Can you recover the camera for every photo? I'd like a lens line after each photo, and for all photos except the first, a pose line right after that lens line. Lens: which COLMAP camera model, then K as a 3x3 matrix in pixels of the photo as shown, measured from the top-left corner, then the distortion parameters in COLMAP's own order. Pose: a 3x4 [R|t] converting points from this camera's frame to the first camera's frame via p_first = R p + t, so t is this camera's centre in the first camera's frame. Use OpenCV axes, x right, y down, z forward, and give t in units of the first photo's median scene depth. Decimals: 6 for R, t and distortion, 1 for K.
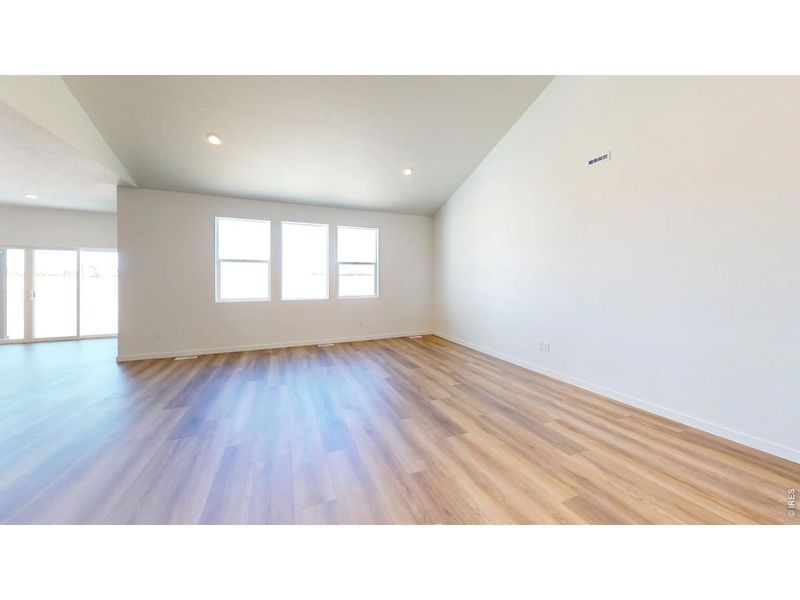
lens RADIAL K [[282.3, 0, 399.6], [0, 282.3, 279.7], [0, 0, 1]] dist [0.000706, 0.000016]
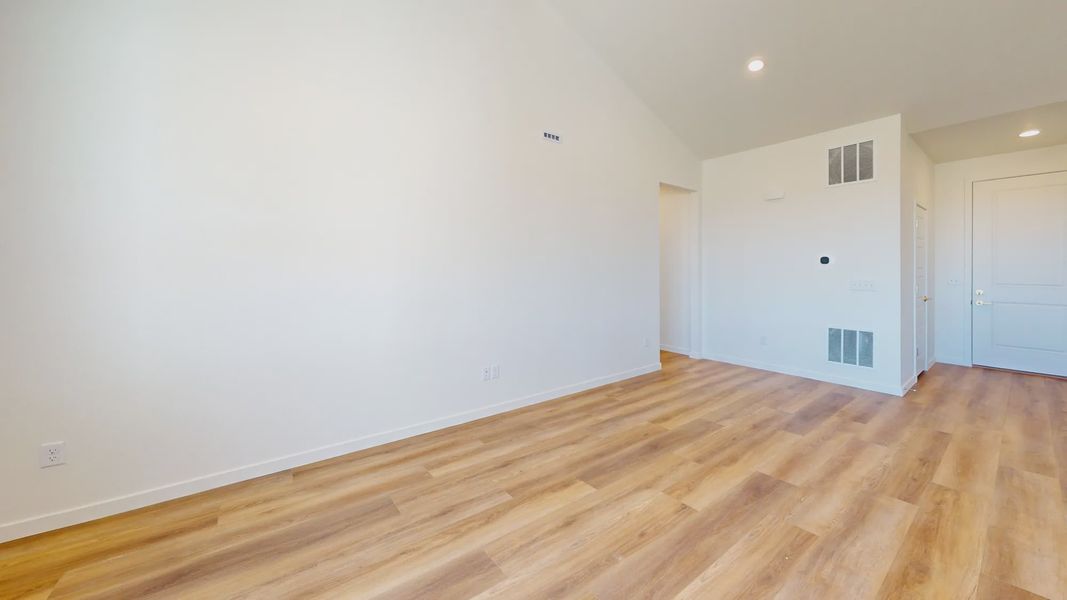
lens RADIAL K [[375.8, 0, 533.6], [0, 375.8, 273.0], [0, 0, 1]] dist [0.000441, 0.000037]
pose [[-0.232985, -0.000832, 0.972480, -0.557582], [-0.003045, 0.999995, 0.000126, 0.006896], [-0.972476, -0.002931, -0.232987, 1.696051]]
